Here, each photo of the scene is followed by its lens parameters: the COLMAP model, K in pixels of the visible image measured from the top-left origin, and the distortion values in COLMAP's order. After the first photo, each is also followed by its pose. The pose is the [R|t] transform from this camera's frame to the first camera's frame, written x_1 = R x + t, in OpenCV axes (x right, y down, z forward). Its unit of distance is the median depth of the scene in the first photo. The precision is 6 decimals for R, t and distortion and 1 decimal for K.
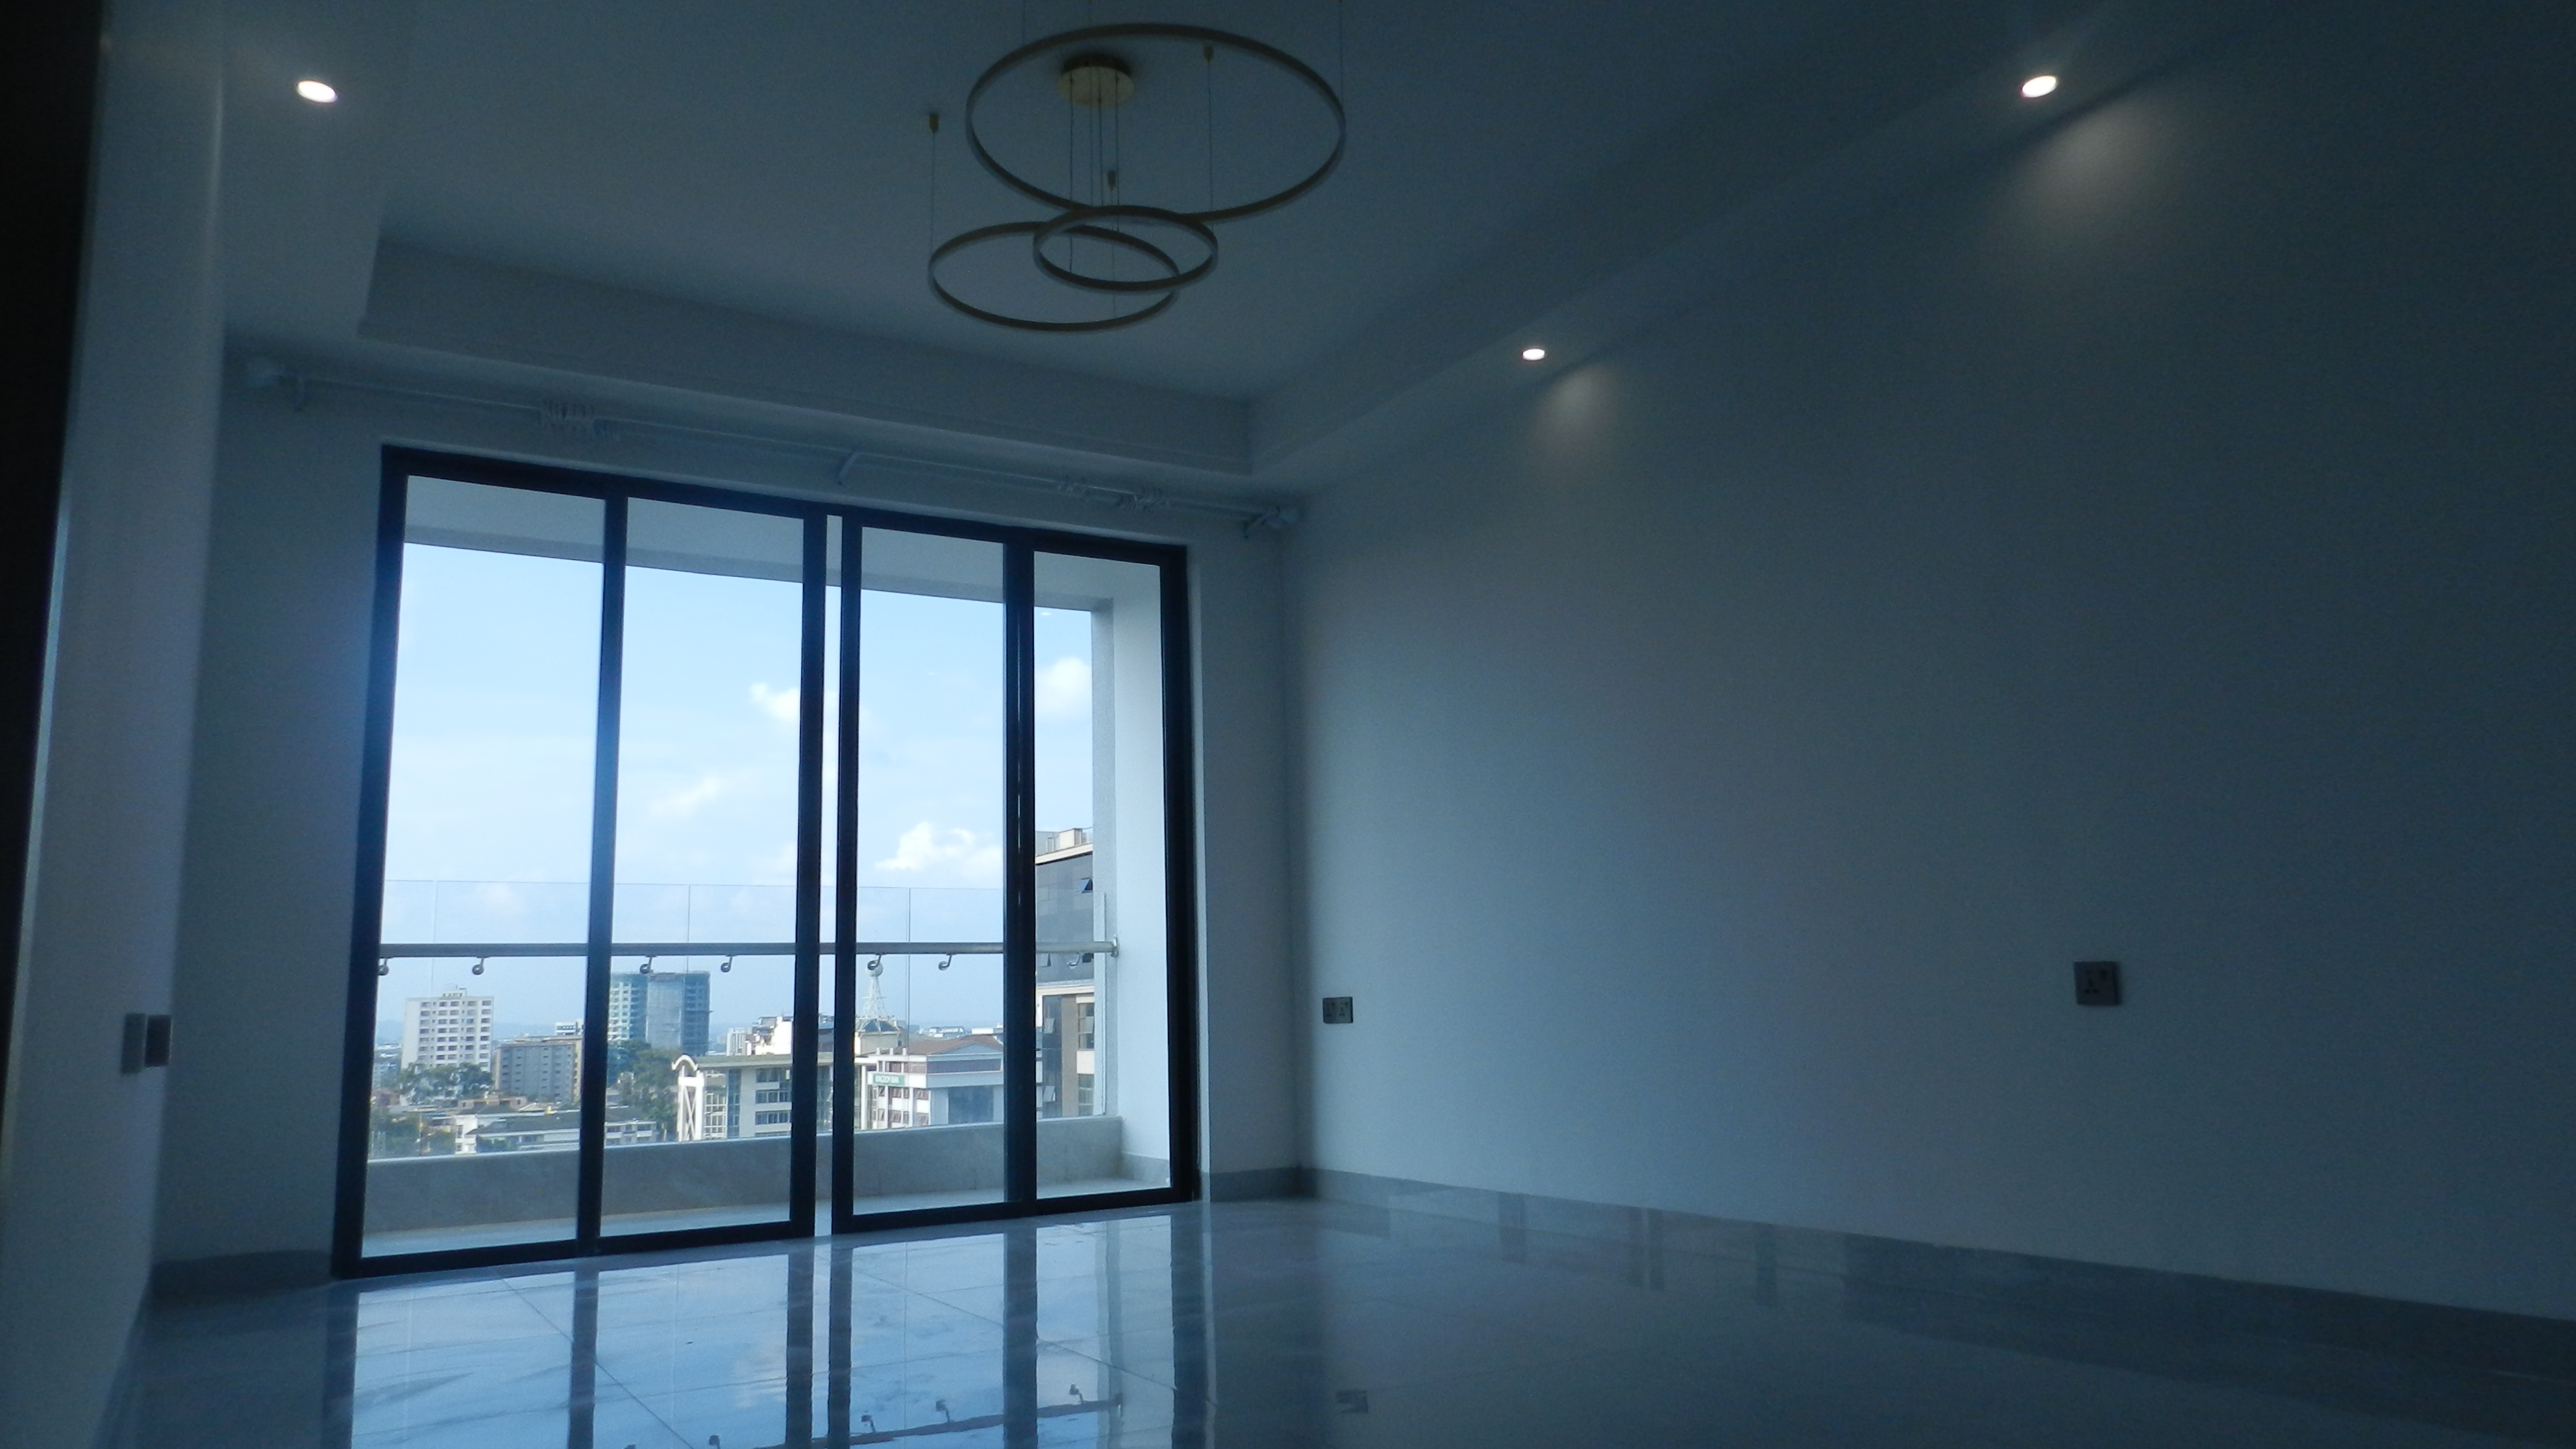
lens RADIAL K [[1698.2, 0, 1284.0], [0, 1698.2, 734.0], [0, 0, 1]] dist [0.002015, 0.000334]
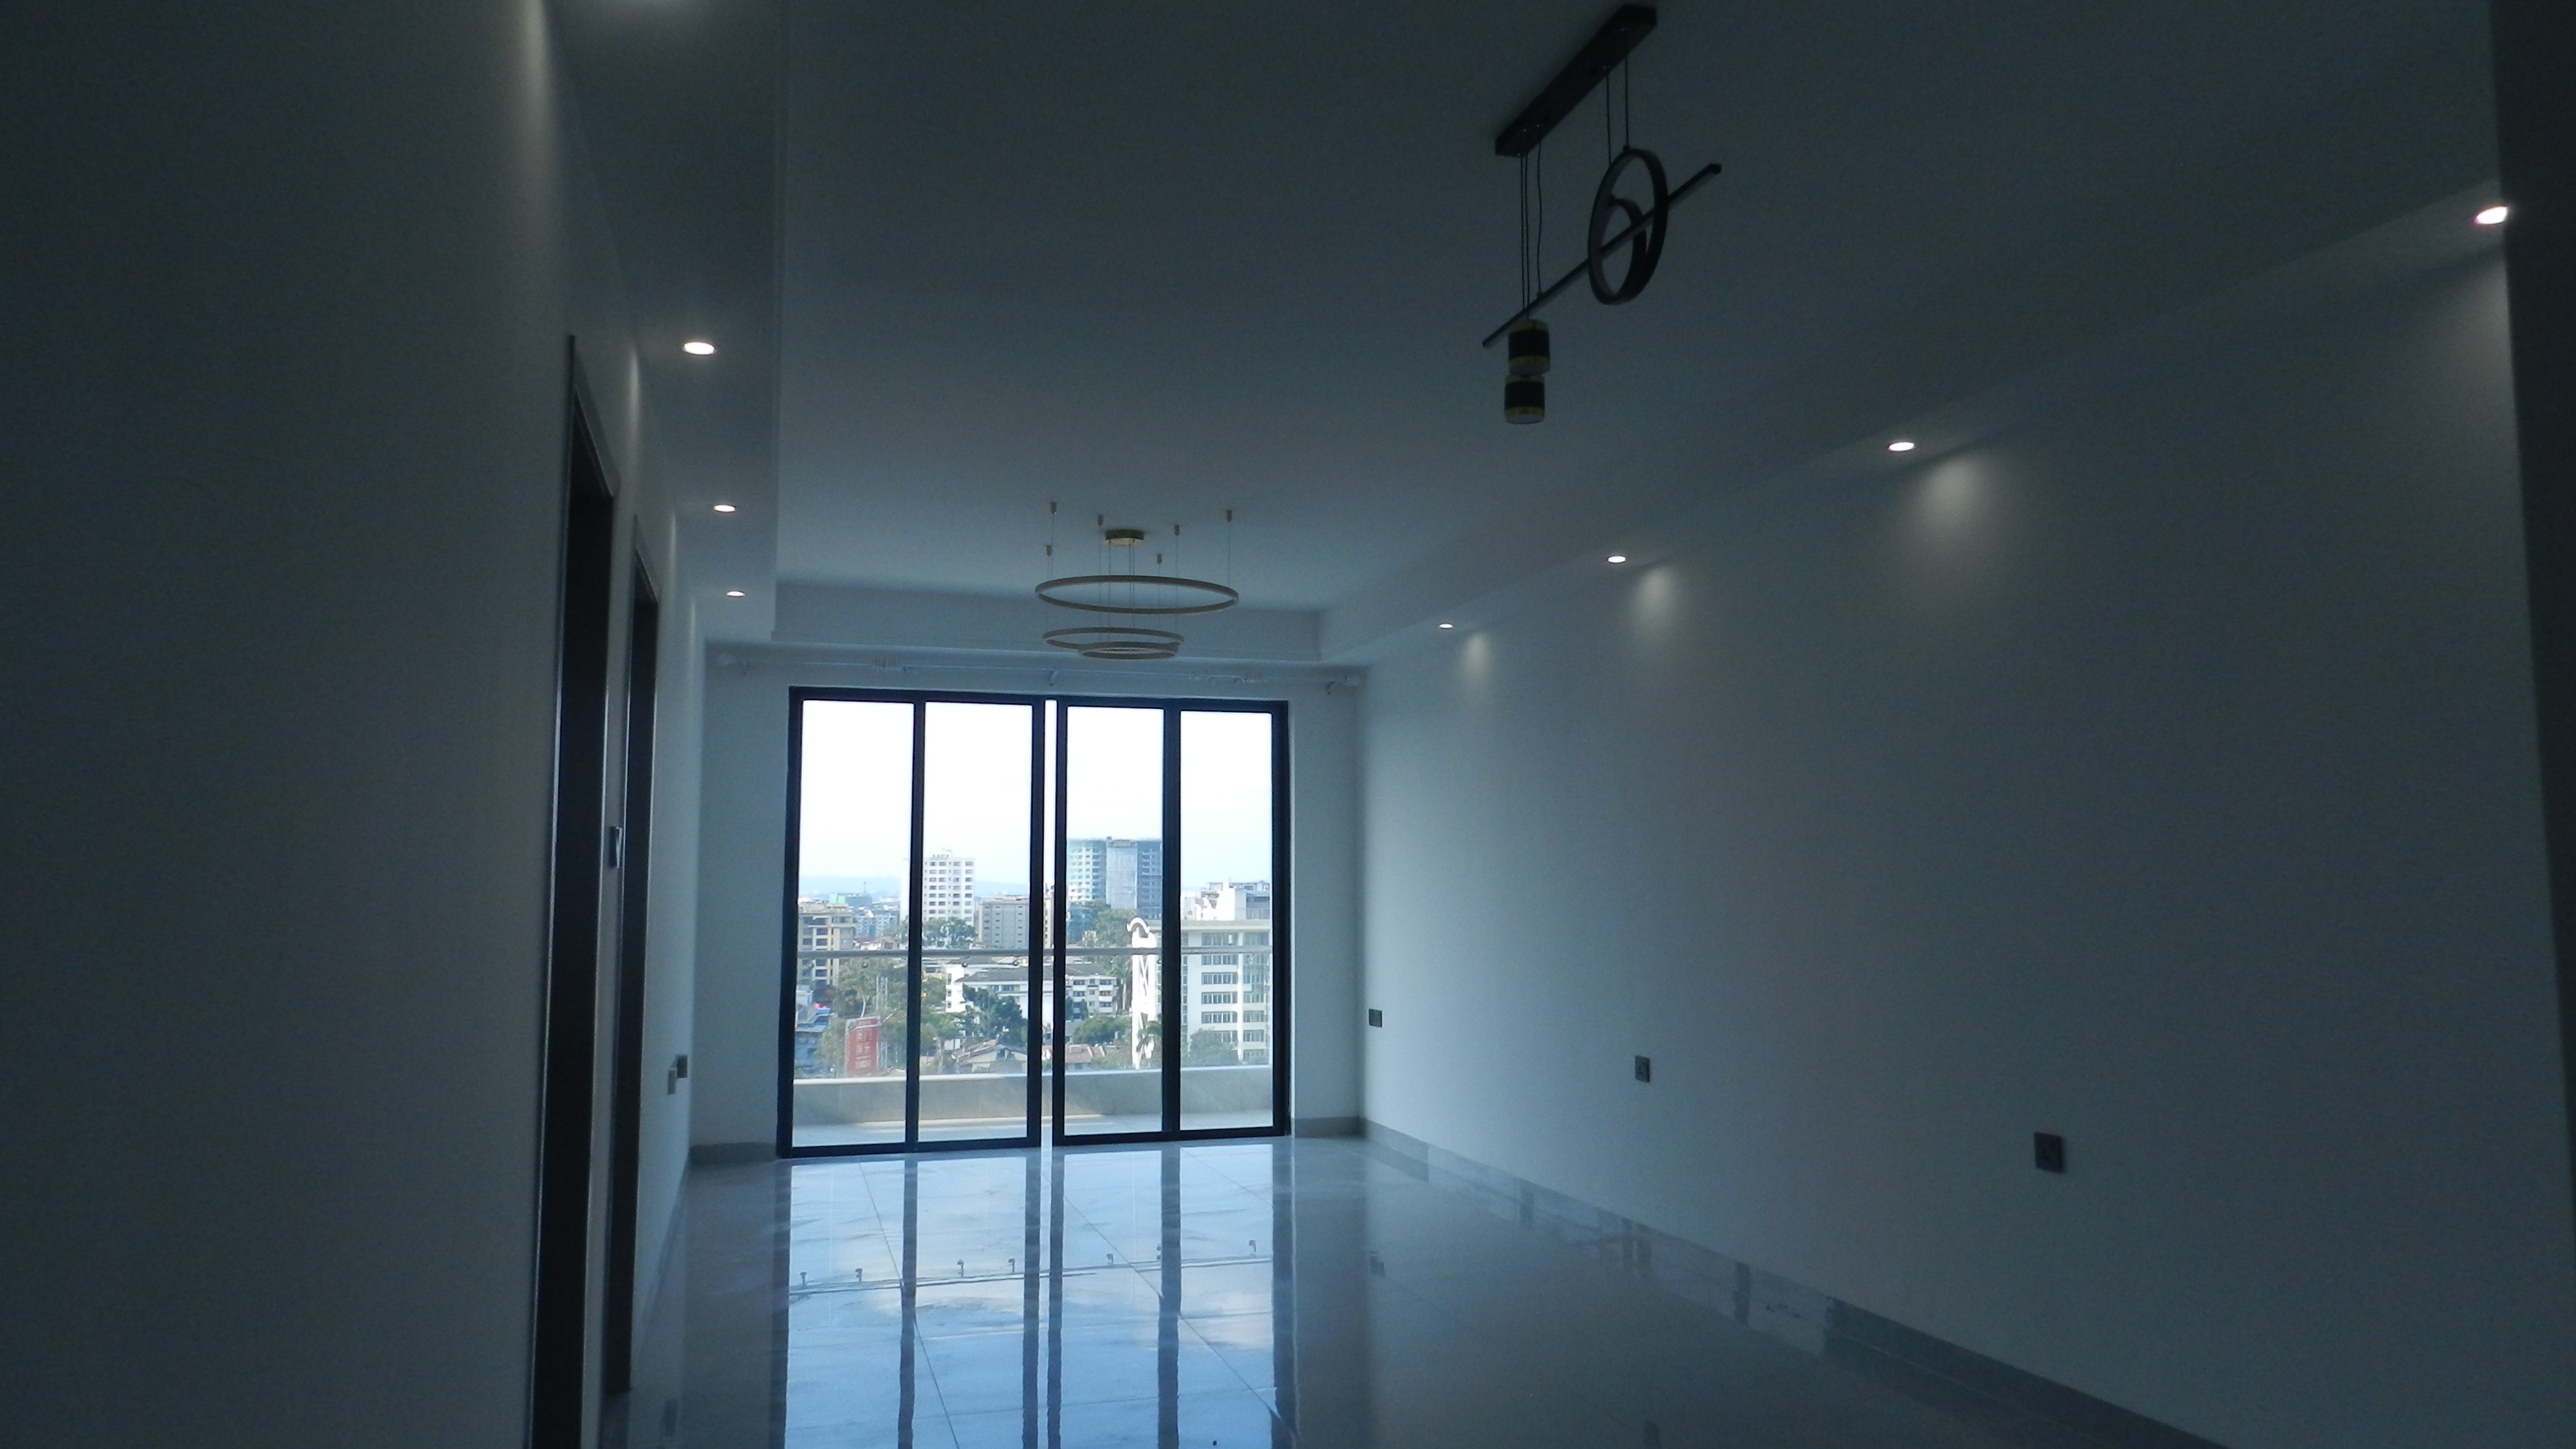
lens RADIAL K [[1698.2, 0, 1284.0], [0, 1698.2, 734.0], [0, 0, 1]] dist [0.002015, 0.000334]
pose [[0.969177, 0.003104, -0.246348, 0.343510], [0.014404, 0.997496, 0.069236, -0.207692], [0.245946, -0.070650, 0.966705, -0.494389]]
